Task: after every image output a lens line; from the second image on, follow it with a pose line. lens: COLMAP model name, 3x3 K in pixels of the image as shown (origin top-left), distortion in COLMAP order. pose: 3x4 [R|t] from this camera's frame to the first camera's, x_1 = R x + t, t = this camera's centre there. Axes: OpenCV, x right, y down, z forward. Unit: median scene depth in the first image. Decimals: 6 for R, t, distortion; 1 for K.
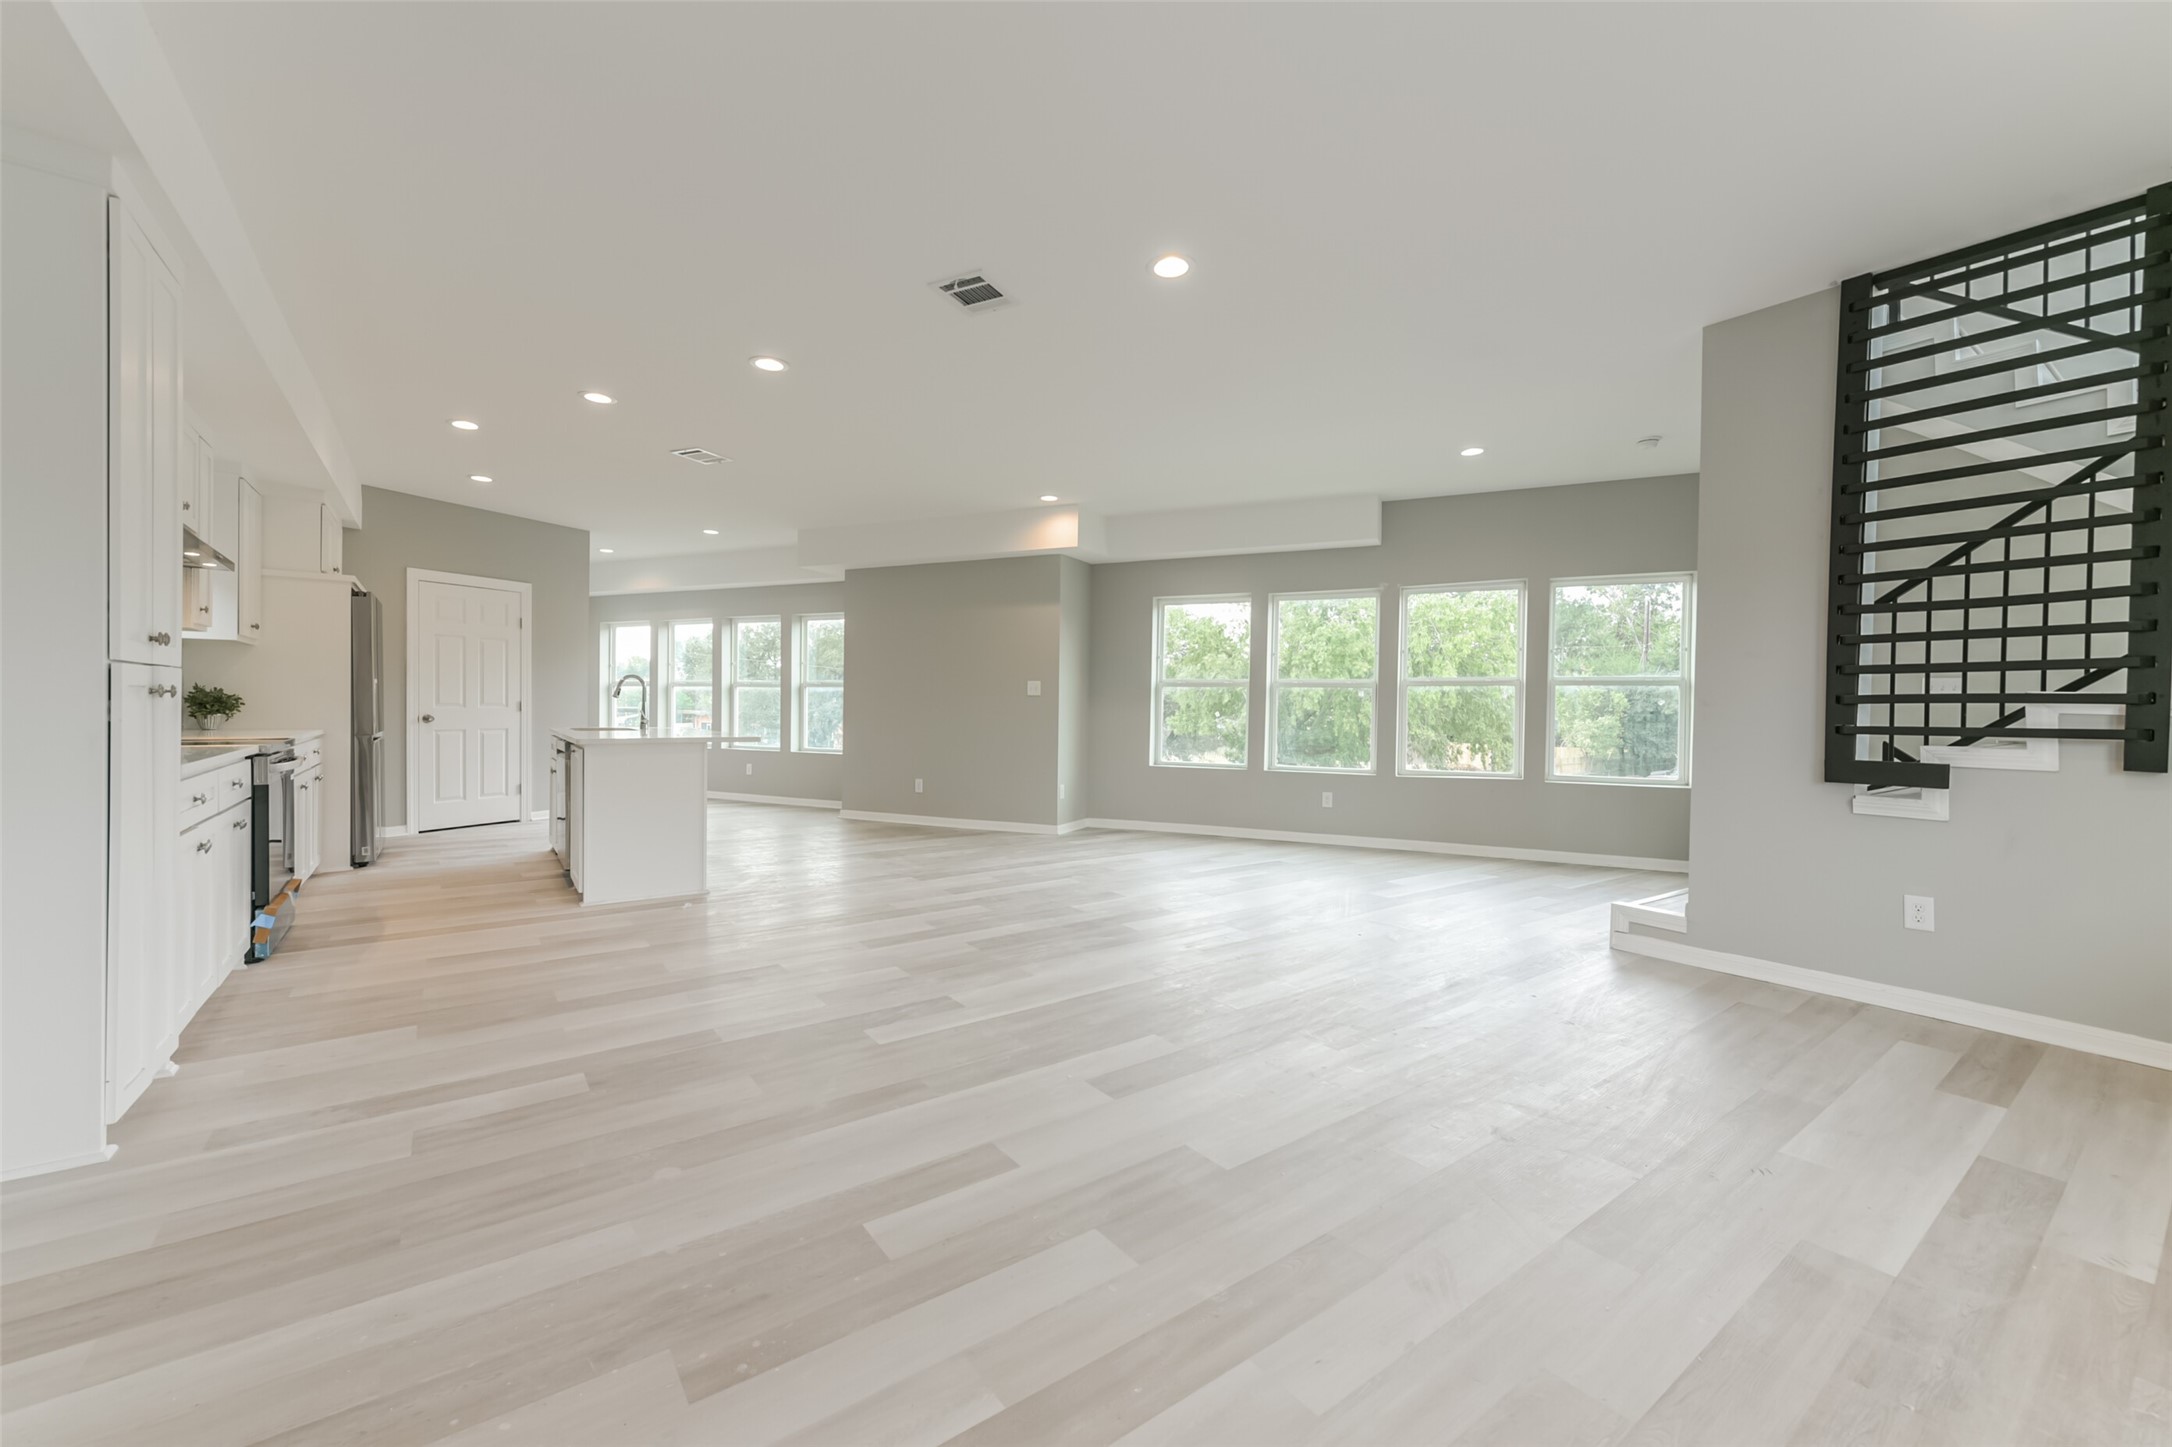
lens RADIAL K [[870.3, 0, 1090.3], [0, 870.3, 718.5], [0, 0, 1]] dist [0.005670, 0.000202]
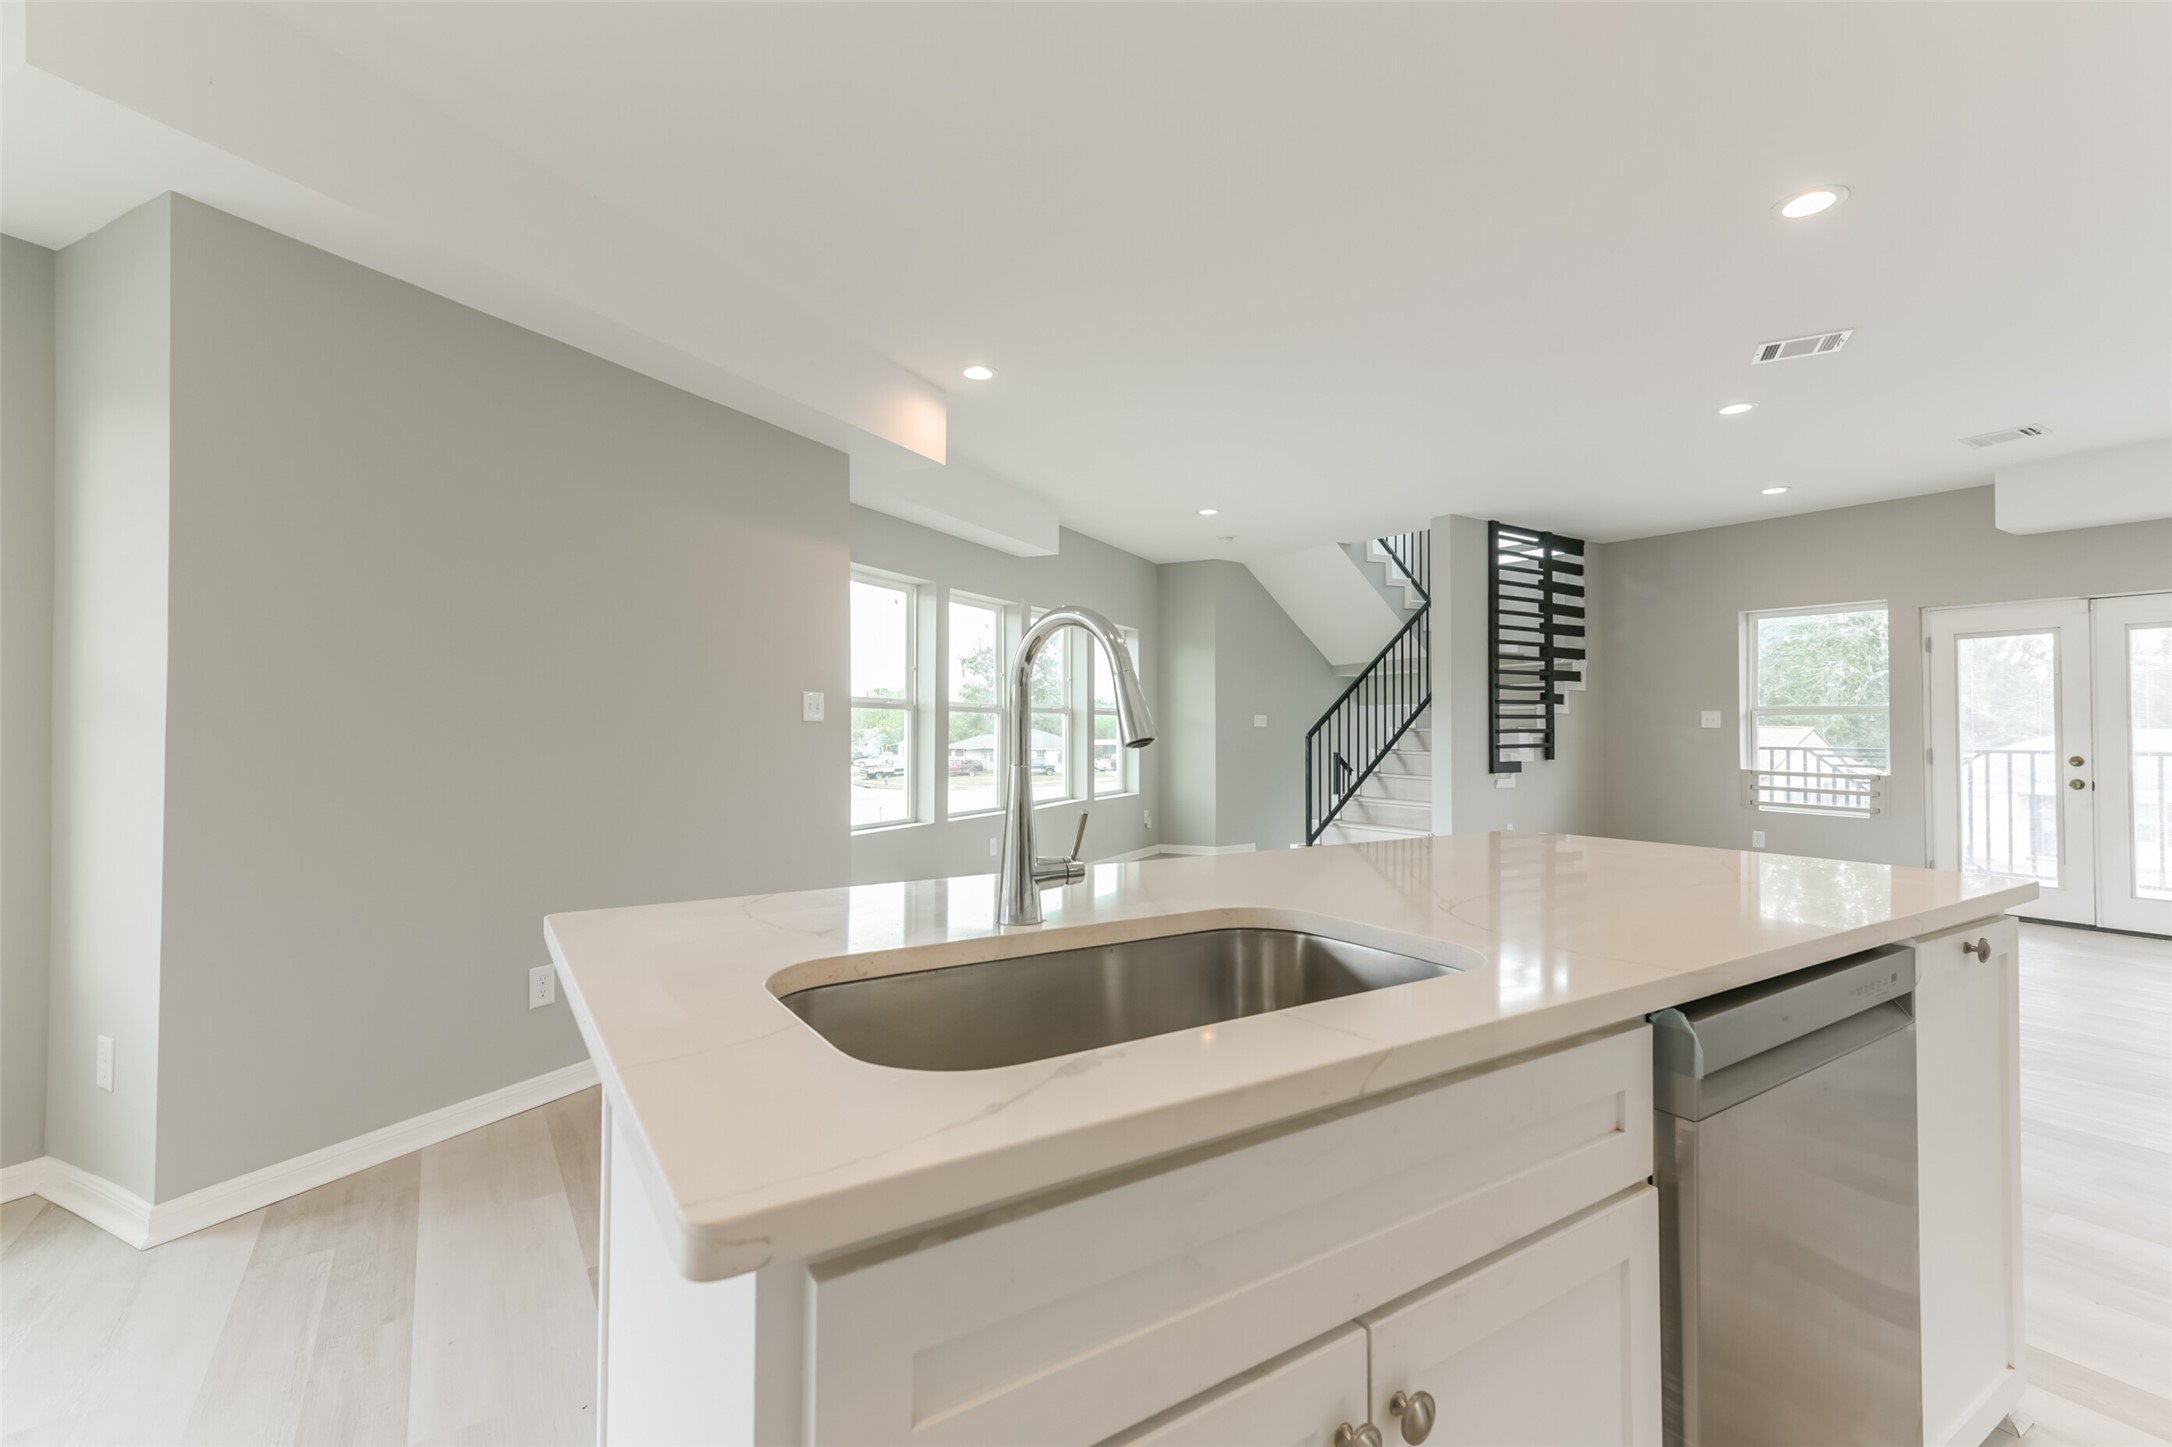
lens RADIAL K [[944.0, 0, 1066.4], [0, 944.0, 712.0], [0, 0, 1]] dist [0.012056, -0.001921]
pose [[0.045974, 0.006952, 0.998918, -1.334728], [0.012303, 0.999896, -0.007525, -0.061821], [-0.998867, 0.012636, 0.045883, 1.900364]]
